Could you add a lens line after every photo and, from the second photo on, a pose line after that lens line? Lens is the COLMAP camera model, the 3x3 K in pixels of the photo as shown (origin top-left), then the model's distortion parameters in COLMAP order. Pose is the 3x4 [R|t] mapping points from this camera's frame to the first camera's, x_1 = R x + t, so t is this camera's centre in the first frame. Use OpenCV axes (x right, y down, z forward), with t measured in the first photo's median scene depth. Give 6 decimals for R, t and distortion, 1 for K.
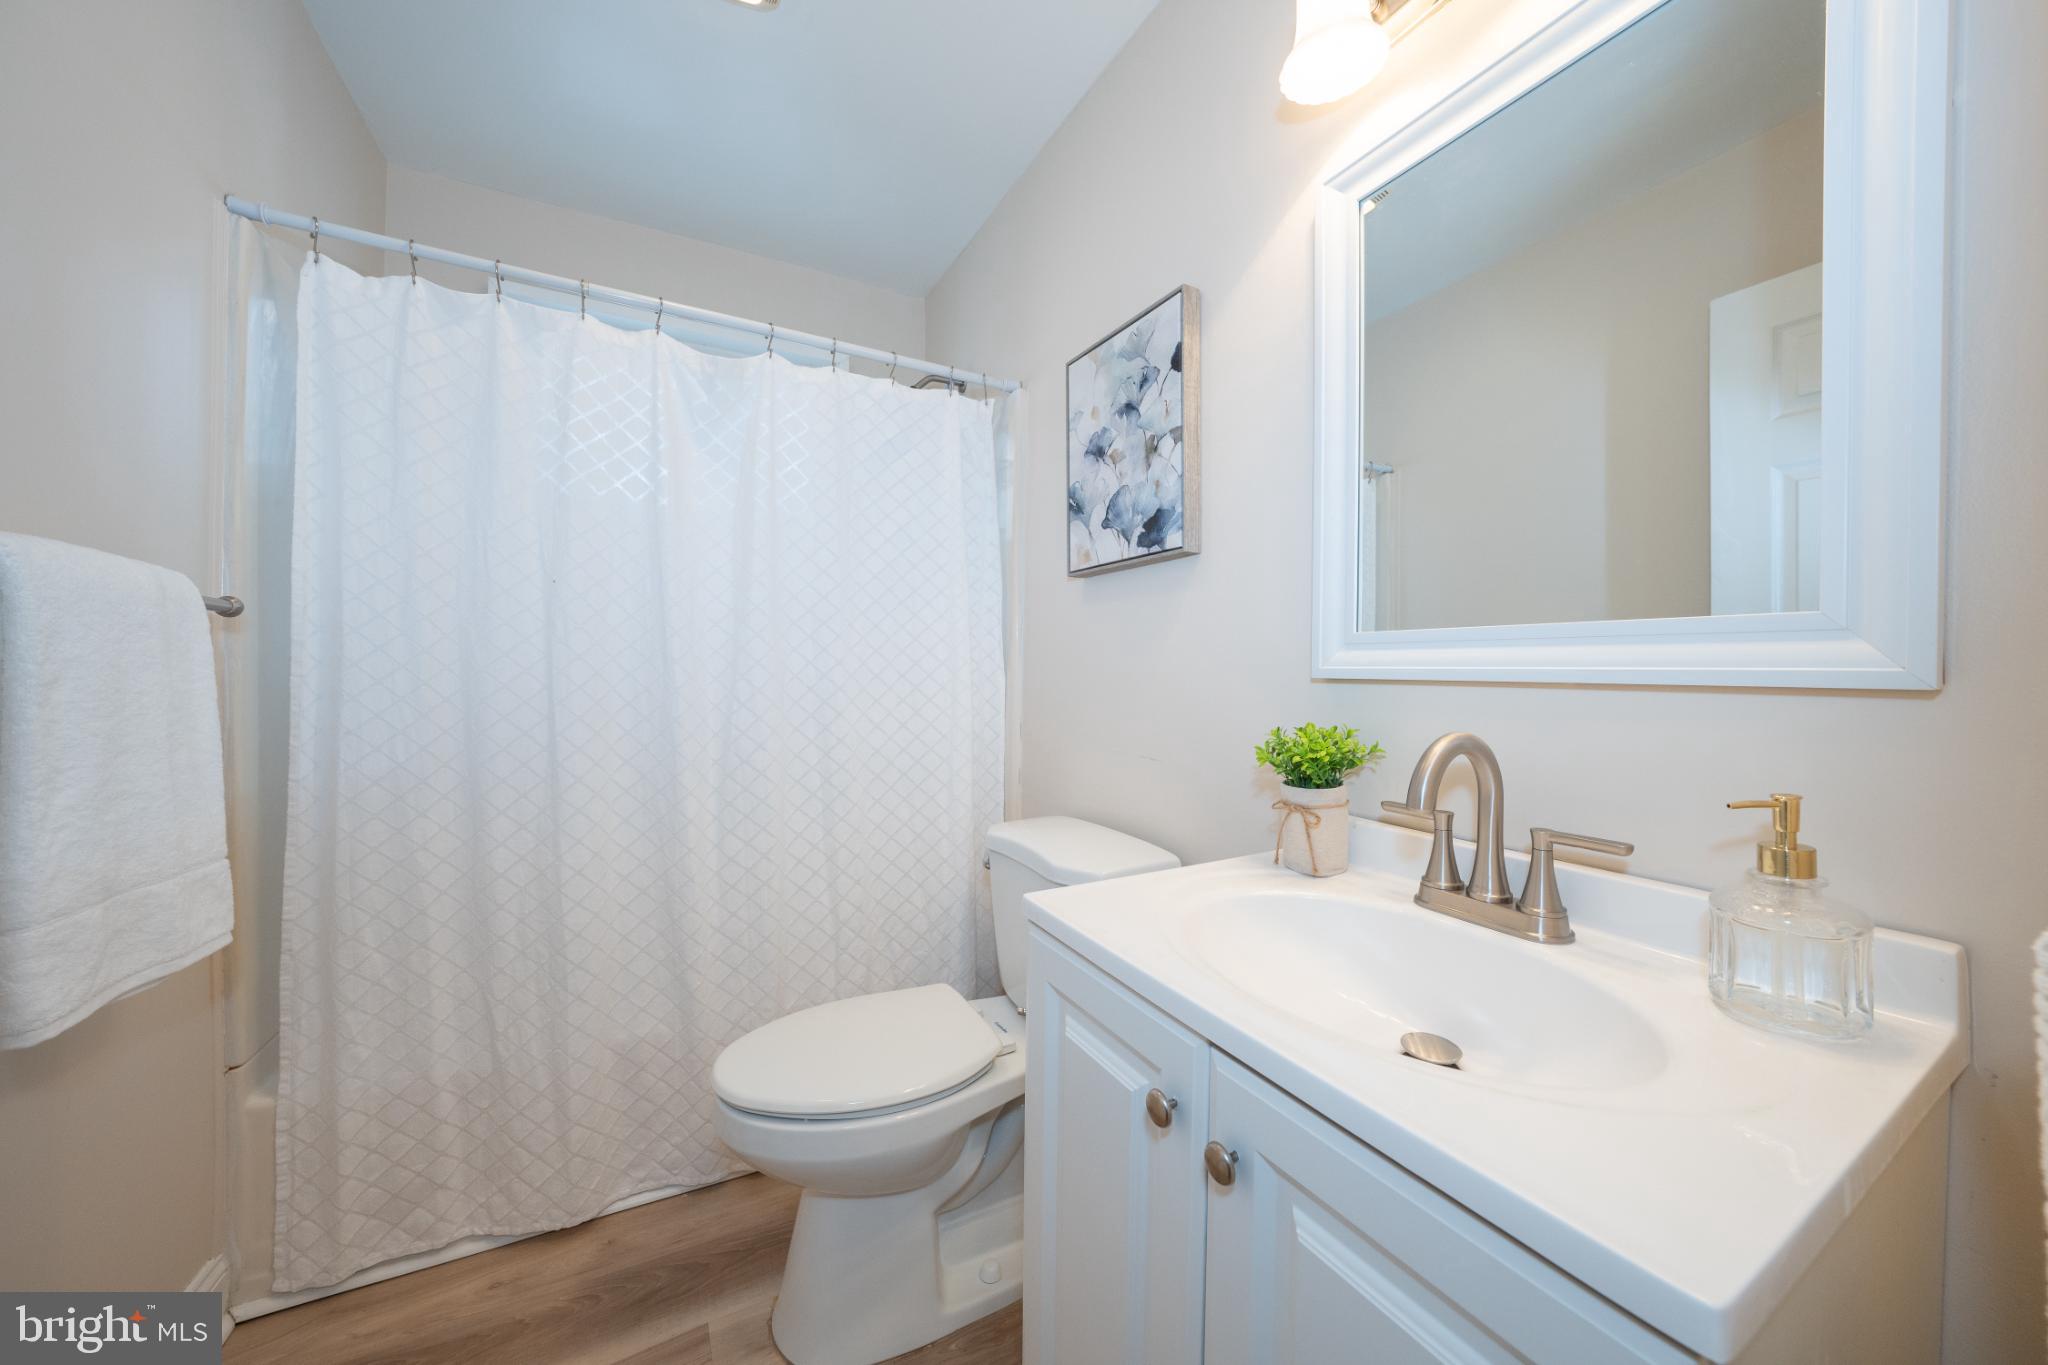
lens RADIAL K [[705.0, 0, 1029.9], [0, 705.0, 678.0], [0, 0, 1]] dist [-0.030246, 0.006854]
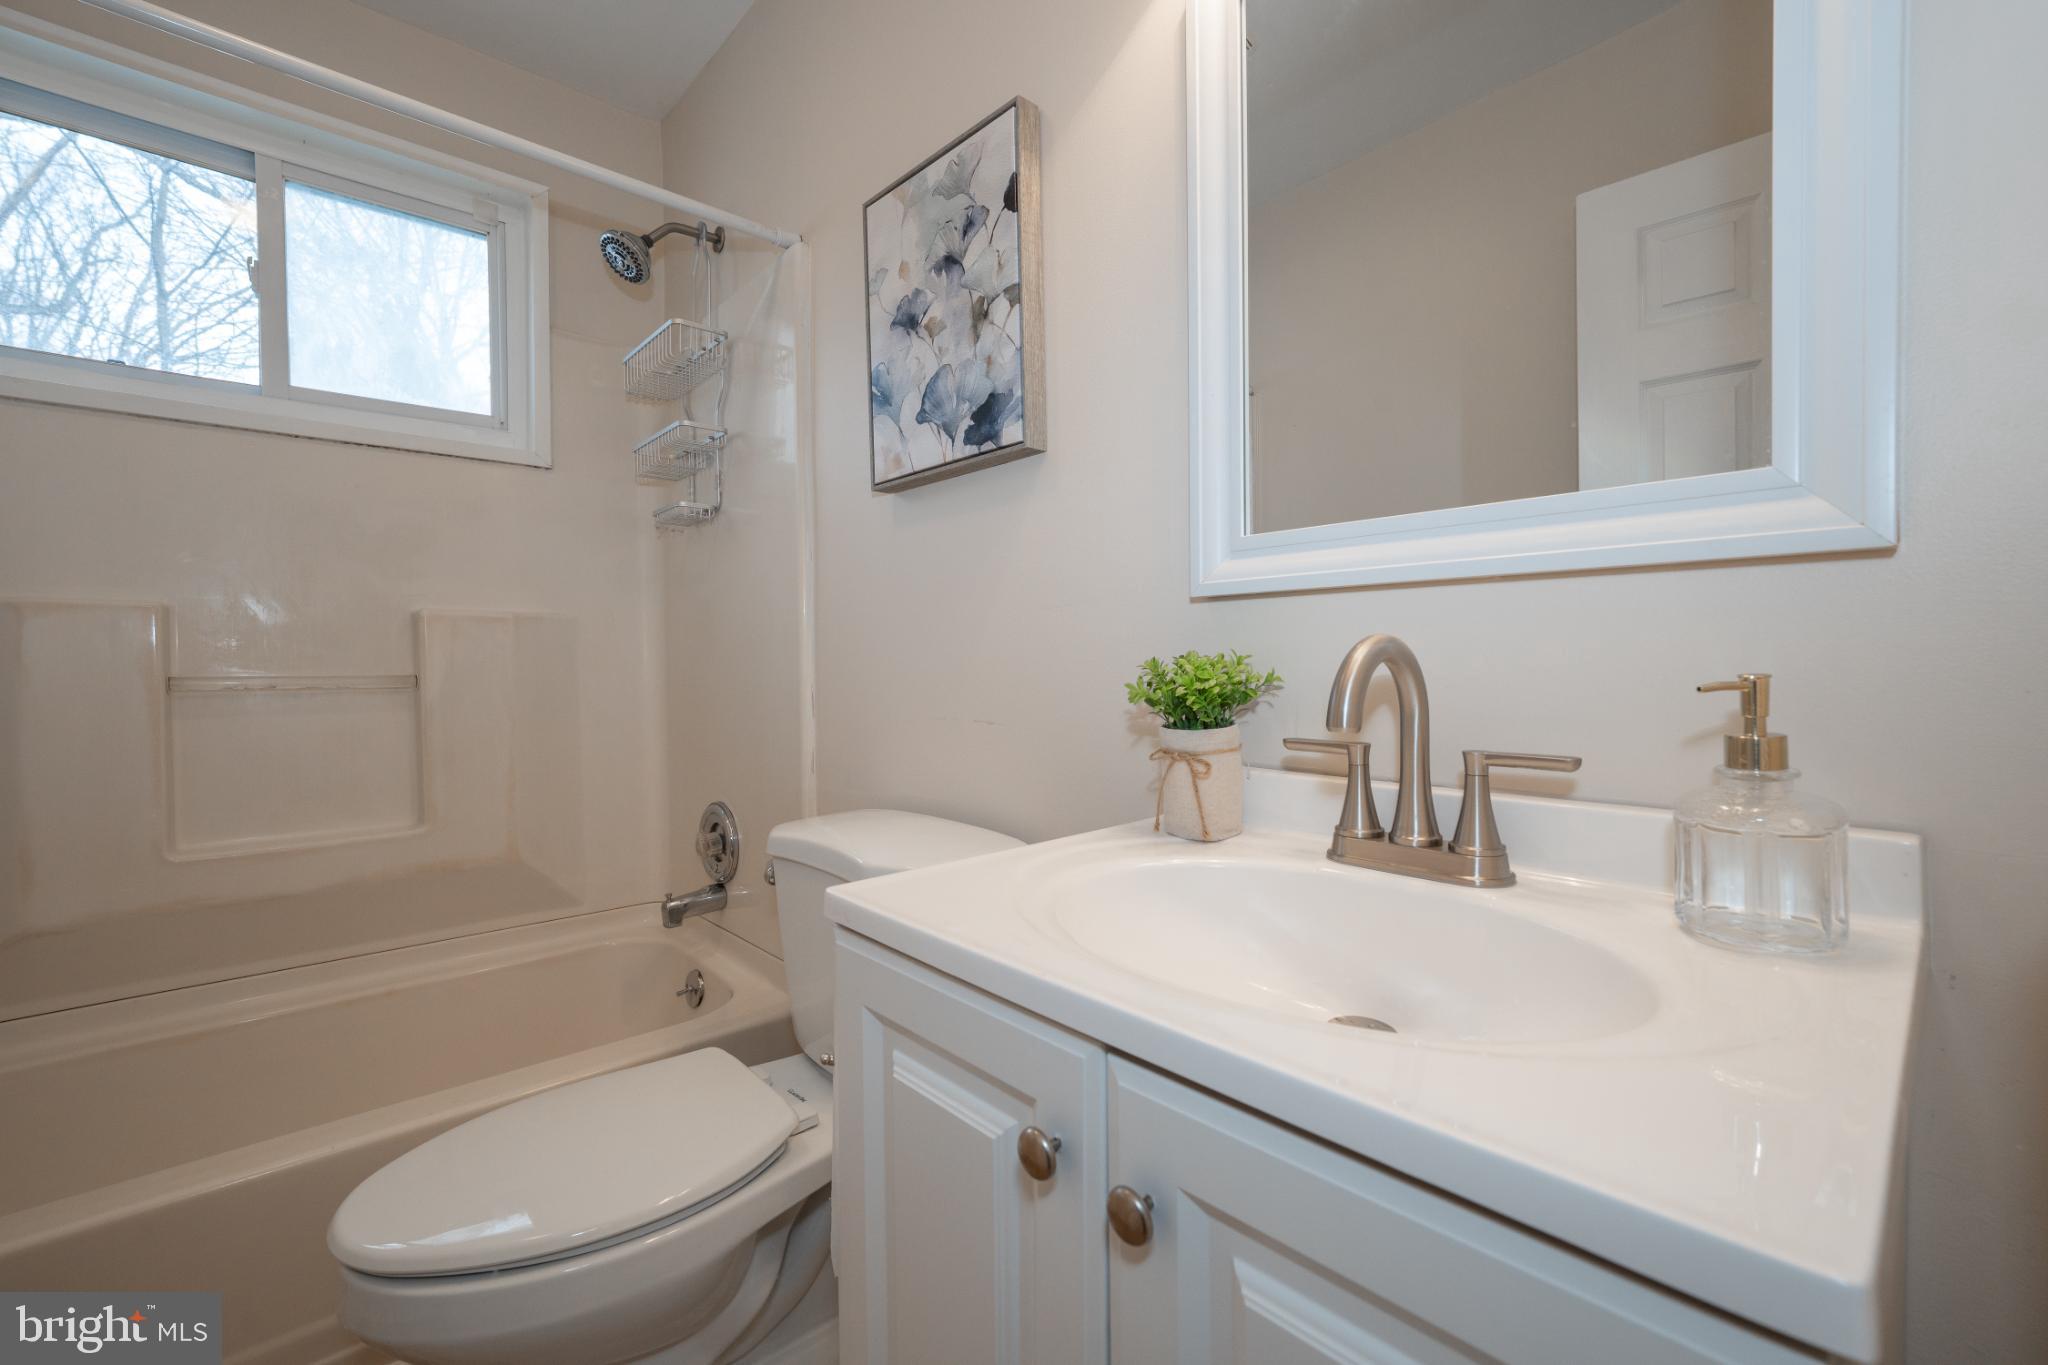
lens RADIAL K [[855.3, 0, 1024.0], [0, 855.3, 682.5], [0, 0, 1]] dist [-0.007753, 0.000478]
pose [[0.972378, -0.025676, 0.231994, -0.007375], [0.023095, 0.999638, 0.013836, 0.070154], [-0.232265, -0.008096, 0.972619, 0.091986]]
